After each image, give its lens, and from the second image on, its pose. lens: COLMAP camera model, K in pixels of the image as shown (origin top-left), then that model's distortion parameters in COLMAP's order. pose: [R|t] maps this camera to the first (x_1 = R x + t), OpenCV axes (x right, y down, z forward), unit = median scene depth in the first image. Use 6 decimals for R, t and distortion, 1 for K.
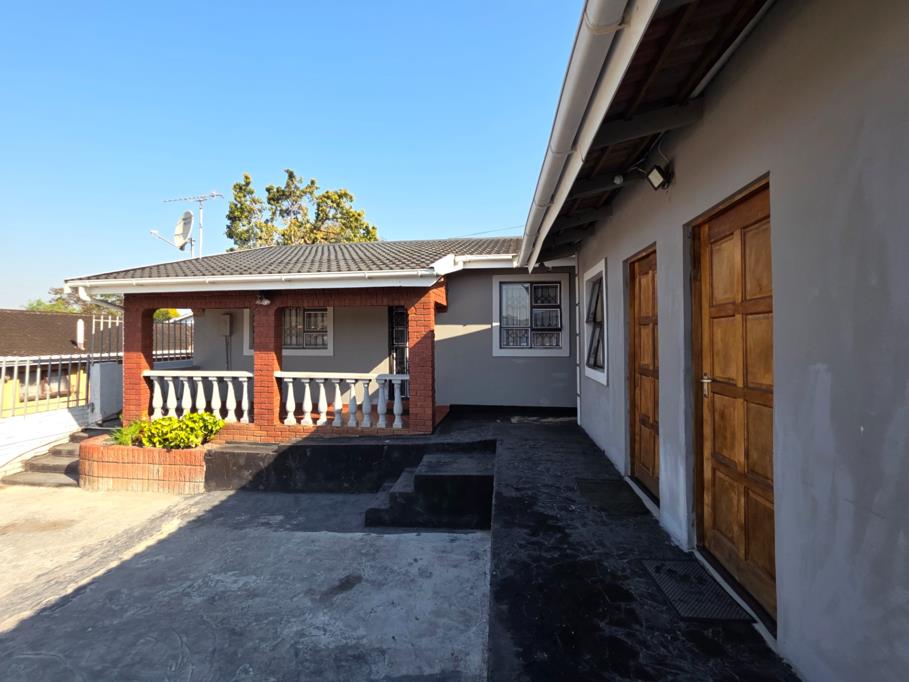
lens RADIAL K [[375.9, 0, 450.8], [0, 375.9, 340.0], [0, 0, 1]] dist [0.001485, 0.000132]
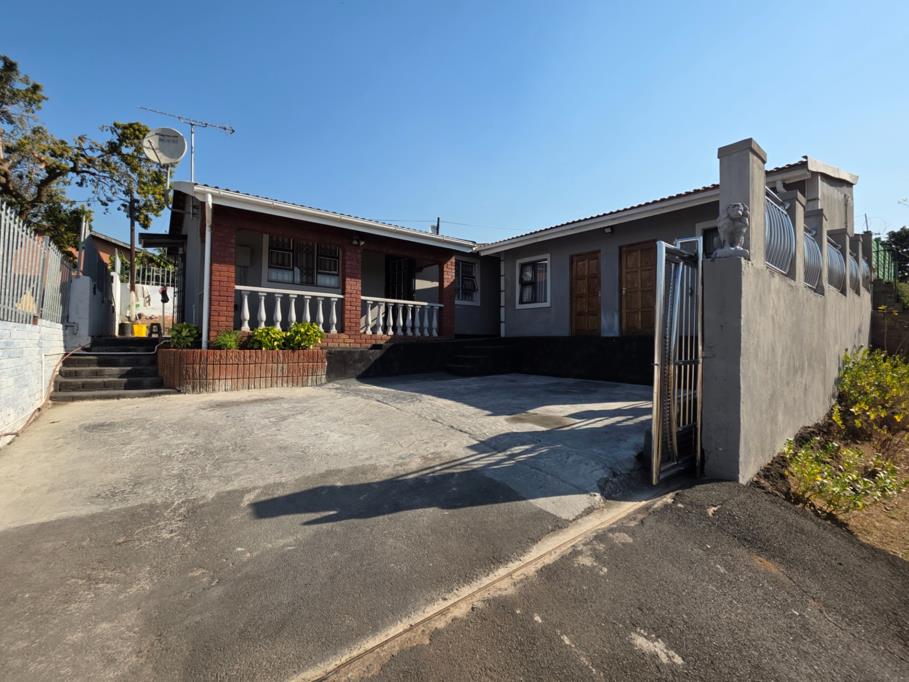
lens RADIAL K [[370.6, 0, 454.5], [0, 370.6, 341.0], [0, 0, 1]] dist [0.001700, 0.000415]
pose [[0.693313, 0.011345, 0.720548, -1.200783], [-0.017836, 0.999840, 0.001420, 0.241096], [-0.720416, -0.013837, 0.693404, -0.180352]]
